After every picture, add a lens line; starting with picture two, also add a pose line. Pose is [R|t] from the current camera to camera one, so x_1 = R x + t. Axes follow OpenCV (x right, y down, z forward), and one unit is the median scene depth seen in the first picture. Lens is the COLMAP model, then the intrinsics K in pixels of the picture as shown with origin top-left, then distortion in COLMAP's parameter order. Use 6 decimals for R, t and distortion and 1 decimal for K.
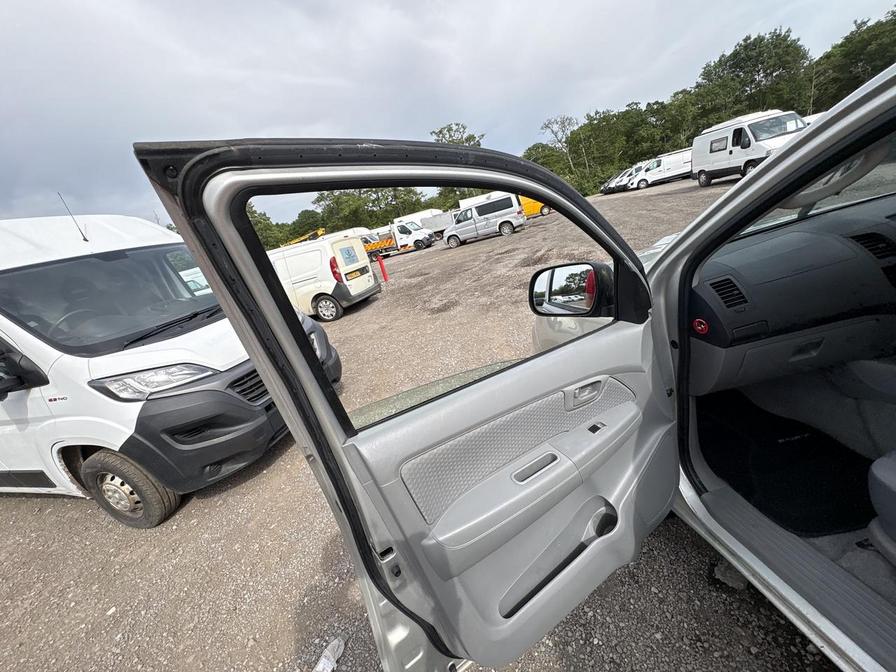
lens RADIAL K [[358.3, 0, 447.8], [0, 358.3, 333.7], [0, 0, 1]] dist [0.002169, -0.000059]
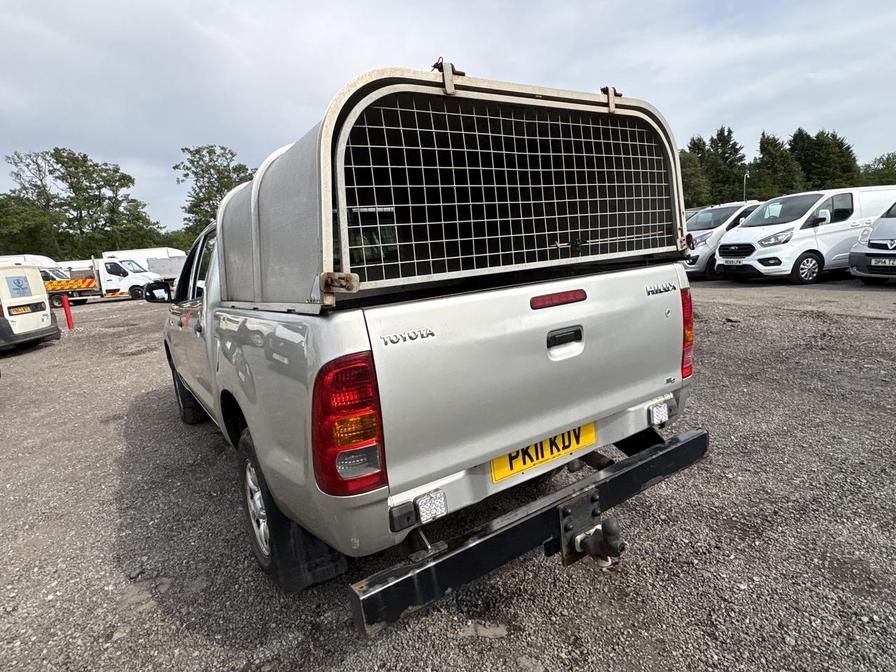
lens RADIAL K [[512.5, 0, 451.8], [0, 512.5, 330.4], [0, 0, 1]] dist [0.008463, -0.003597]
pose [[0.892128, 0.102519, 0.439998, 0.035587], [-0.004389, 0.975834, -0.218469, 0.046938], [-0.451762, 0.192971, 0.871019, -0.160661]]
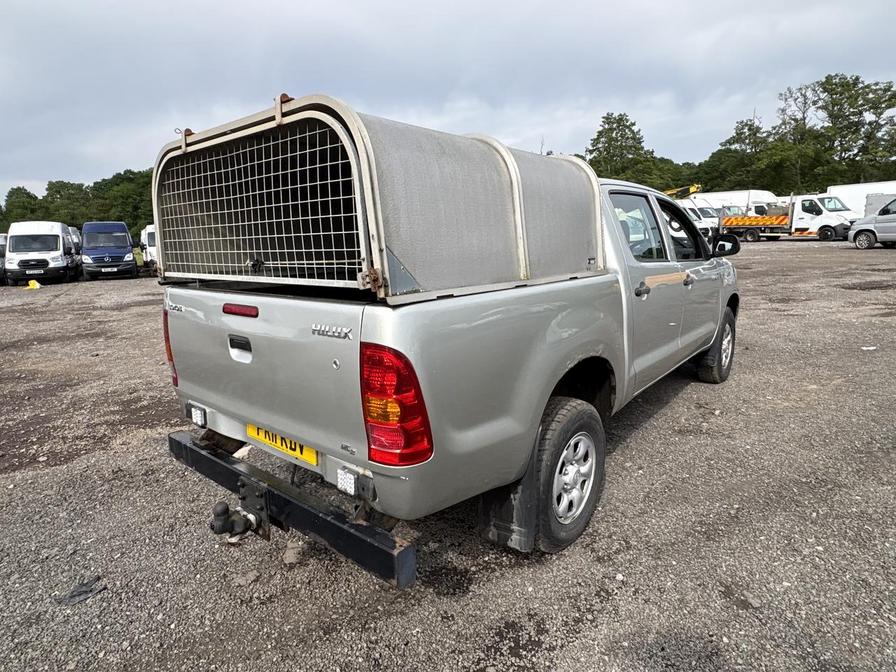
lens RADIAL K [[512.5, 0, 443.2], [0, 512.5, 331.6], [0, 0, 1]] dist [0.008463, -0.003597]
pose [[0.648820, 0.356364, -0.672338, 0.162990], [-0.339250, 0.926357, 0.163621, 0.003769], [0.681133, 0.121930, 0.721935, -0.141755]]
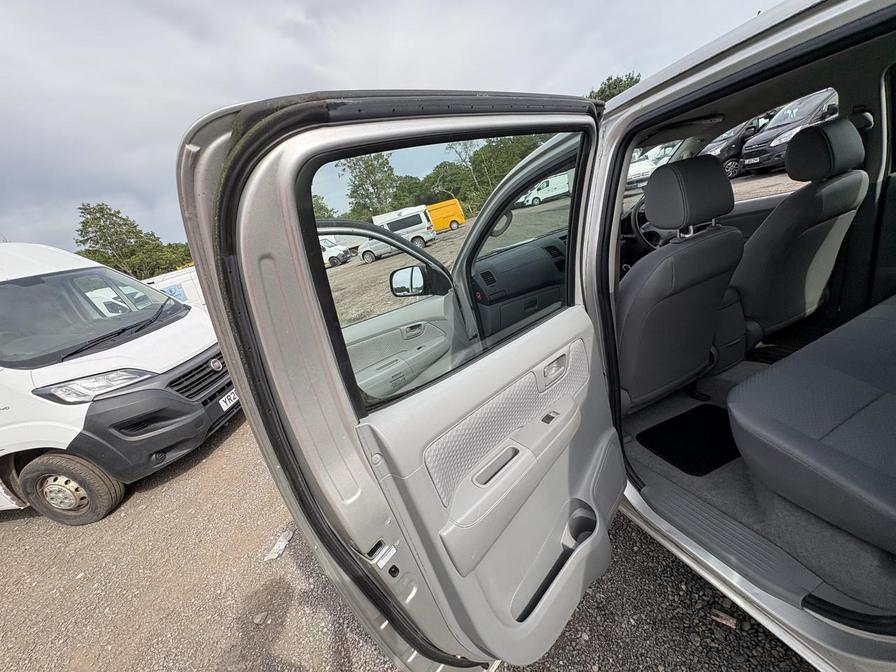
lens RADIAL K [[358.3, 0, 448.8], [0, 358.3, 336.6], [0, 0, 1]] dist [0.002169, -0.000059]
pose [[0.974907, -0.080803, 0.207428, 0.006219], [0.087046, 0.995980, -0.021134, 0.010077], [-0.204887, 0.038659, 0.978022, -0.038280]]
